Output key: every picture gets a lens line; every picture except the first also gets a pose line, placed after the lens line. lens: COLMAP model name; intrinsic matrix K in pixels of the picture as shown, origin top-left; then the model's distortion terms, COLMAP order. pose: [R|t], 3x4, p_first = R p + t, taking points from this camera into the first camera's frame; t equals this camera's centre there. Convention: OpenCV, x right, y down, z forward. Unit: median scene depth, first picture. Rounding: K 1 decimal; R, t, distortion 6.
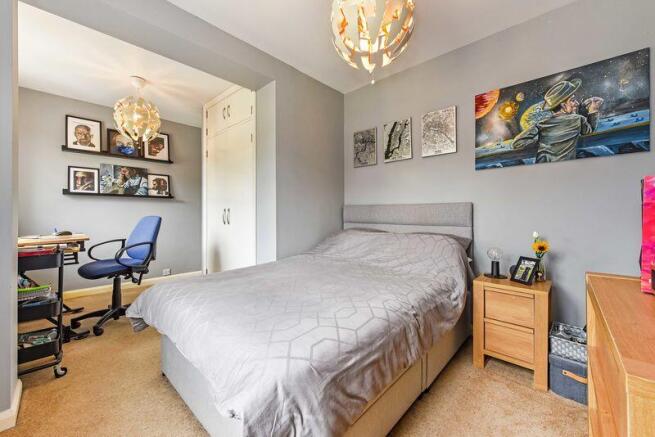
lens RADIAL K [[262.1, 0, 323.5], [0, 262.1, 215.5], [0, 0, 1]] dist [0.000839, 0.000092]
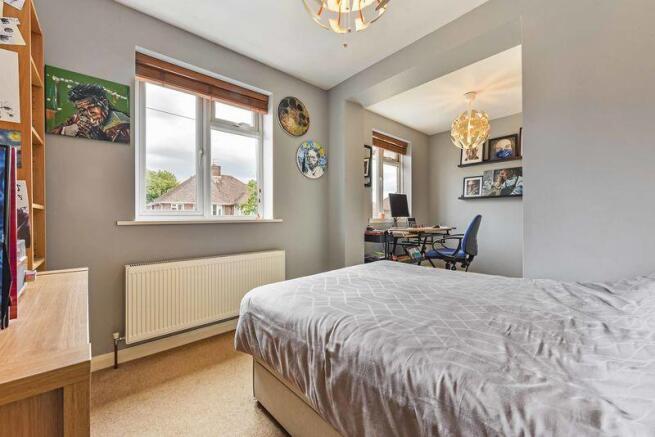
lens RADIAL K [[262.1, 0, 328.6], [0, 262.1, 218.6], [0, 0, 1]] dist [0.000839, 0.000092]
pose [[-0.099037, 0.010132, -0.995032, 0.402803], [-0.000398, 0.999948, 0.010221, 0.005058], [0.995084, 0.001408, -0.099028, 0.413484]]
